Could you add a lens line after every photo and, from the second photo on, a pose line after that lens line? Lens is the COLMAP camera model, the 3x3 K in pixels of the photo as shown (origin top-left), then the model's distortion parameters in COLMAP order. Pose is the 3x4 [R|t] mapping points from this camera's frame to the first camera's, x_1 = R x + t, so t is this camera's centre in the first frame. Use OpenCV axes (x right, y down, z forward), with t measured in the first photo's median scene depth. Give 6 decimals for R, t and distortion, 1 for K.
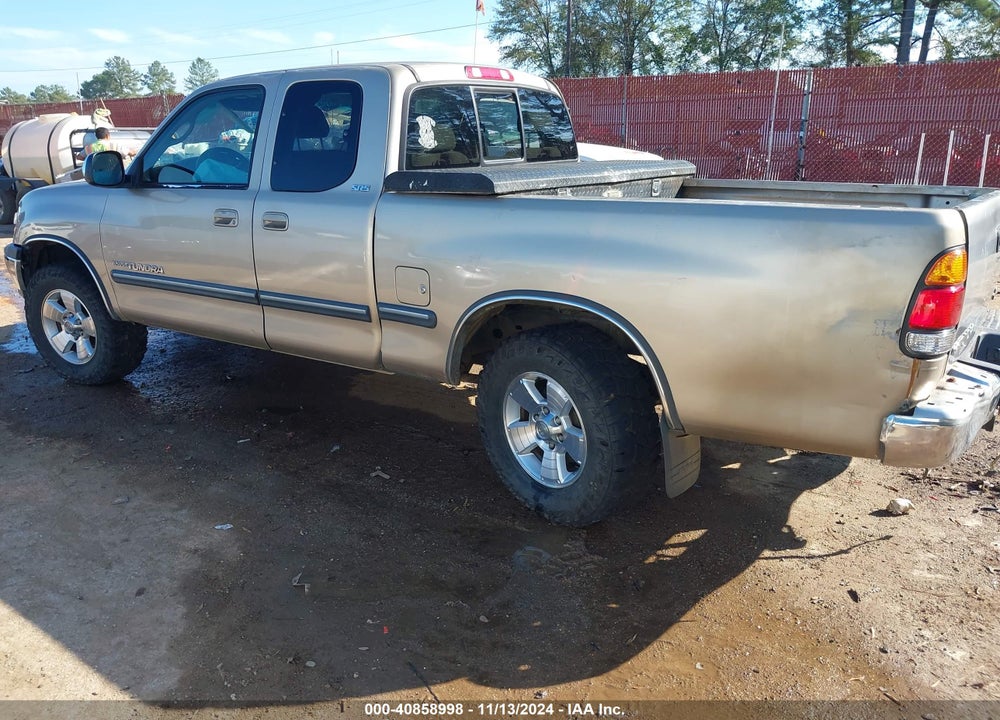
lens RADIAL K [[812.4, 0, 489.8], [0, 812.4, 371.1], [0, 0, 1]] dist [-0.003215, -0.002650]
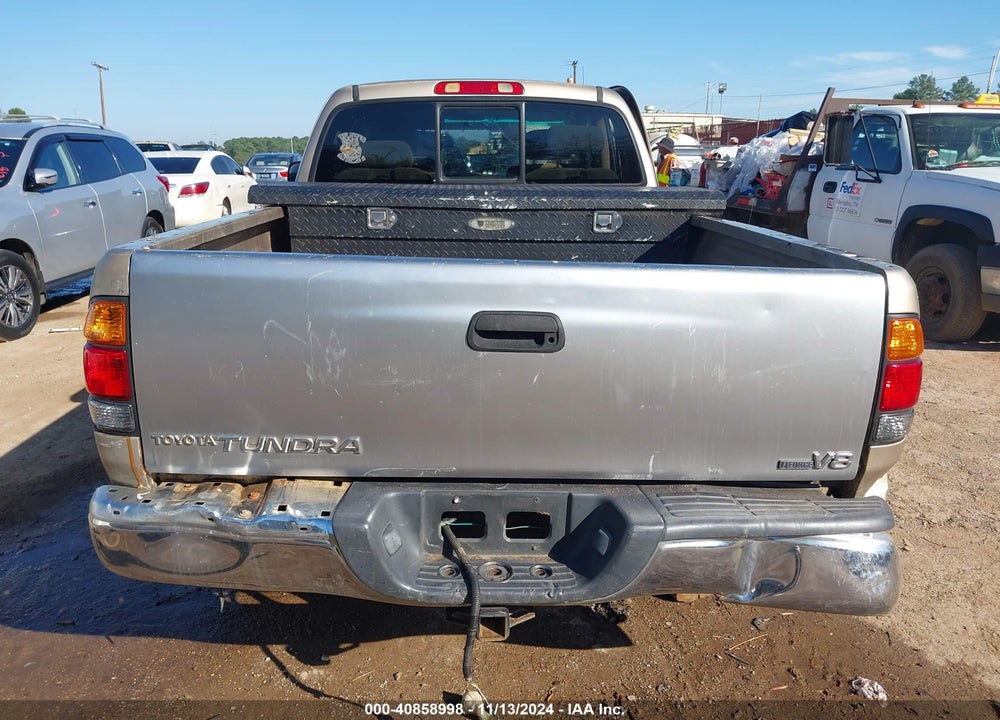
lens RADIAL K [[812.4, 0, 489.8], [0, 812.4, 371.1], [0, 0, 1]] dist [-0.003215, -0.002650]
pose [[0.622726, 0.216127, -0.751998, 0.815219], [-0.232294, 0.968829, 0.086084, -0.132750], [0.747163, 0.121078, 0.653520, 0.436834]]
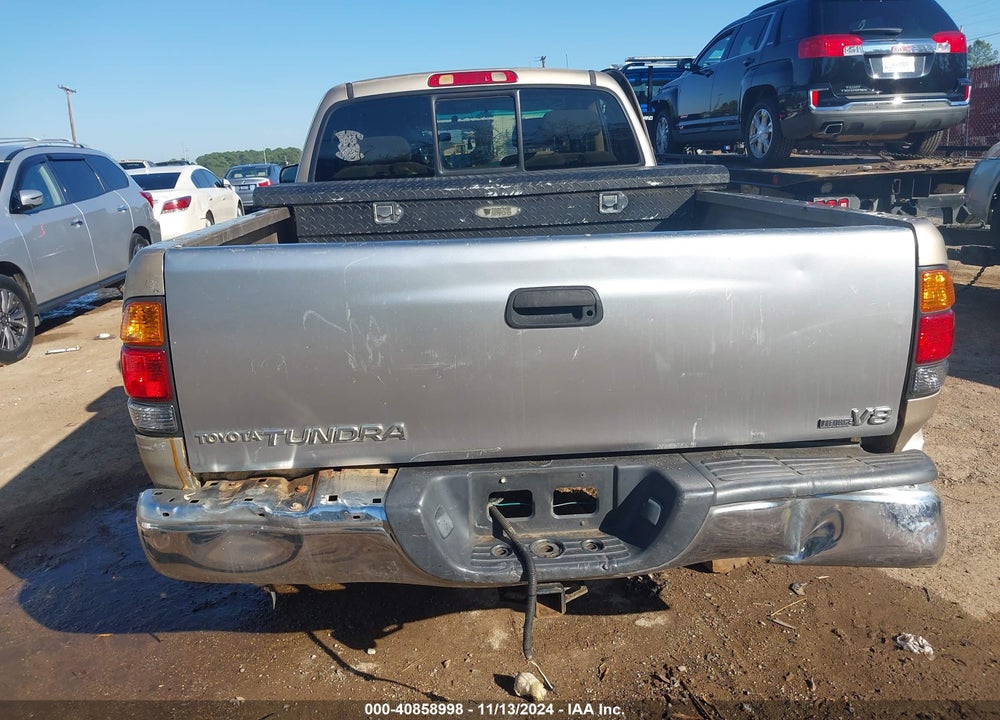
lens RADIAL K [[812.4, 0, 489.8], [0, 812.4, 371.1], [0, 0, 1]] dist [-0.003215, -0.002650]
pose [[0.647422, 0.175505, -0.741649, 0.797899], [-0.170424, 0.981821, 0.083568, -0.115002], [0.742833, 0.072291, 0.665562, 0.415296]]
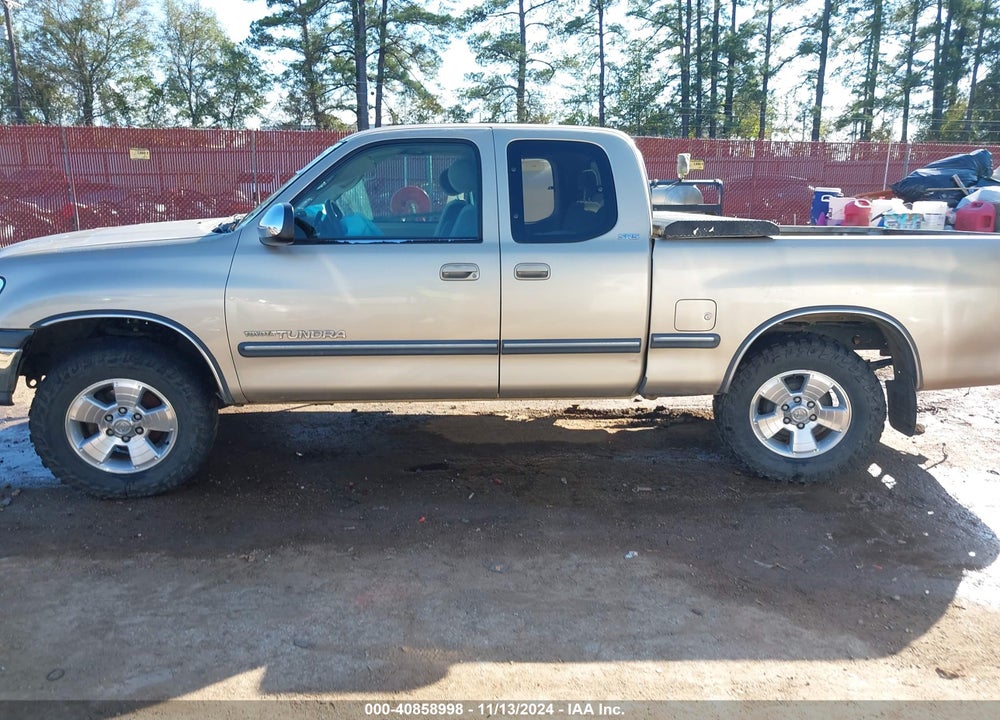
lens RADIAL K [[812.4, 0, 489.8], [0, 812.4, 371.1], [0, 0, 1]] dist [-0.003215, -0.002650]
pose [[0.774492, -0.125033, 0.620104, -0.927550], [0.162214, 0.986749, -0.003640, -0.059888], [-0.611432, 0.103408, 0.784511, 0.216478]]
